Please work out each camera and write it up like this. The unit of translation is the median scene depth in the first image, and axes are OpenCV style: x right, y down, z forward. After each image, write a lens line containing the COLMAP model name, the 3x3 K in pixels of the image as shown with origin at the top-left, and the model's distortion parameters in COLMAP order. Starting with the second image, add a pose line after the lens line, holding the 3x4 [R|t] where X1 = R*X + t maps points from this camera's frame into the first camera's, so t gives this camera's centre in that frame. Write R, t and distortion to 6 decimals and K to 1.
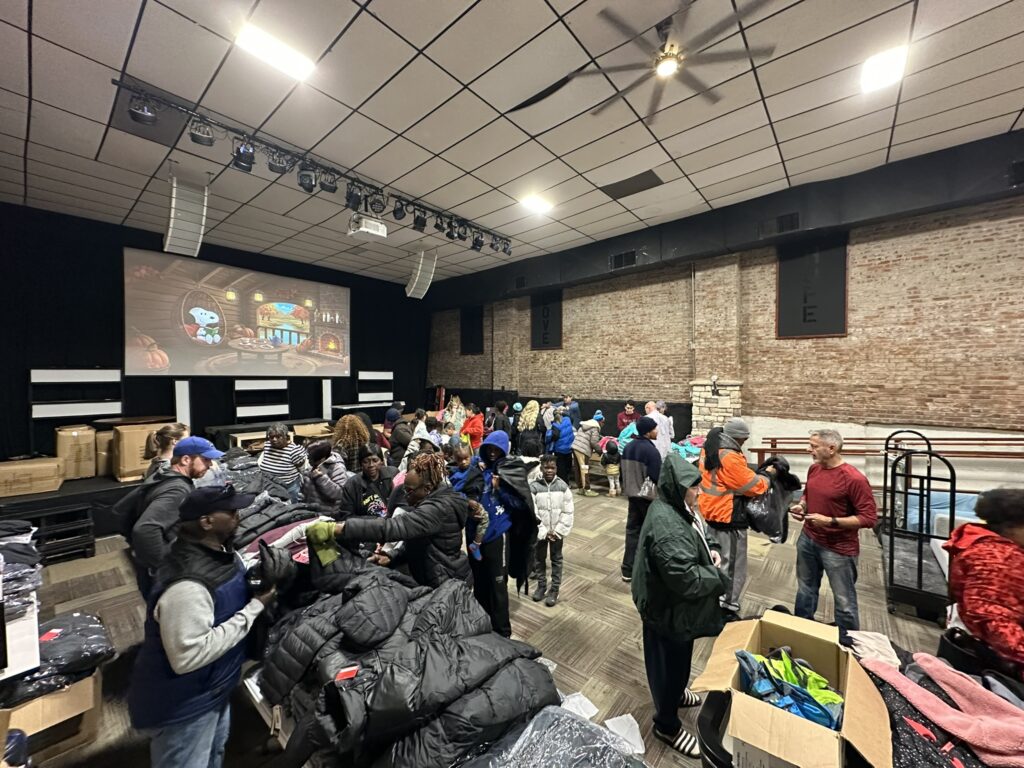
lens RADIAL K [[404.5, 0, 512.0], [0, 404.5, 384.0], [0, 0, 1]] dist [-0.002164, 0.000087]
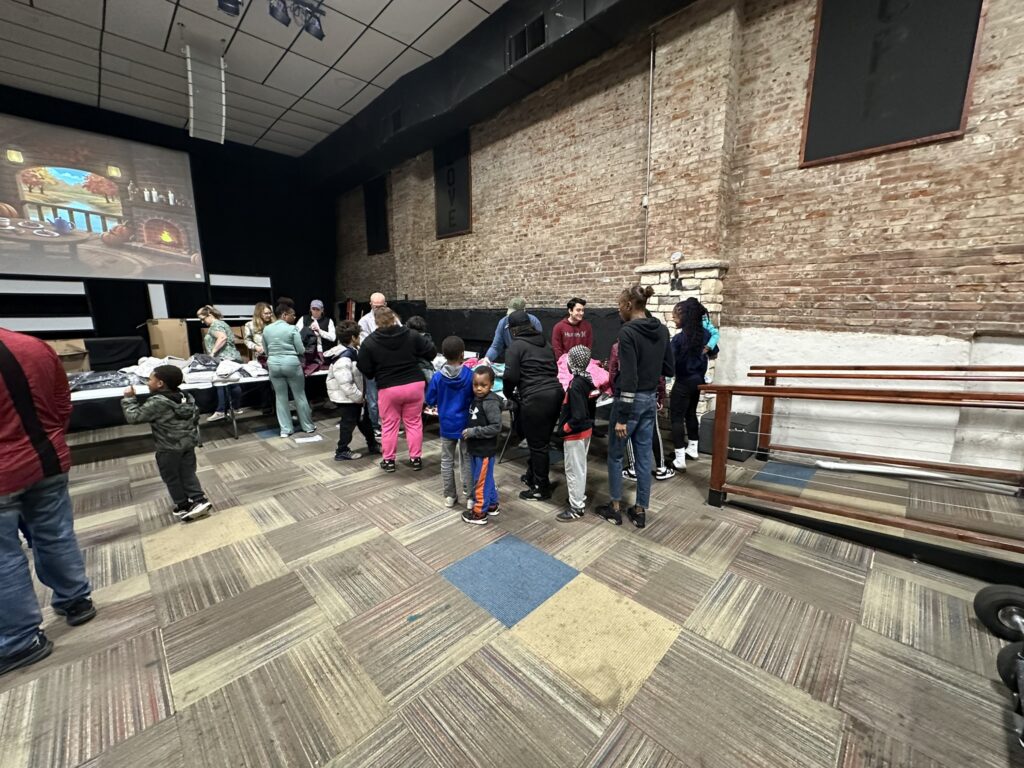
lens RADIAL K [[404.5, 0, 512.0], [0, 404.5, 384.0], [0, 0, 1]] dist [-0.002164, 0.000087]
pose [[0.996273, 0.013535, -0.085186, 0.323199], [0.000569, 0.986558, 0.163409, 0.063859], [0.086253, -0.162849, 0.982874, 0.409062]]
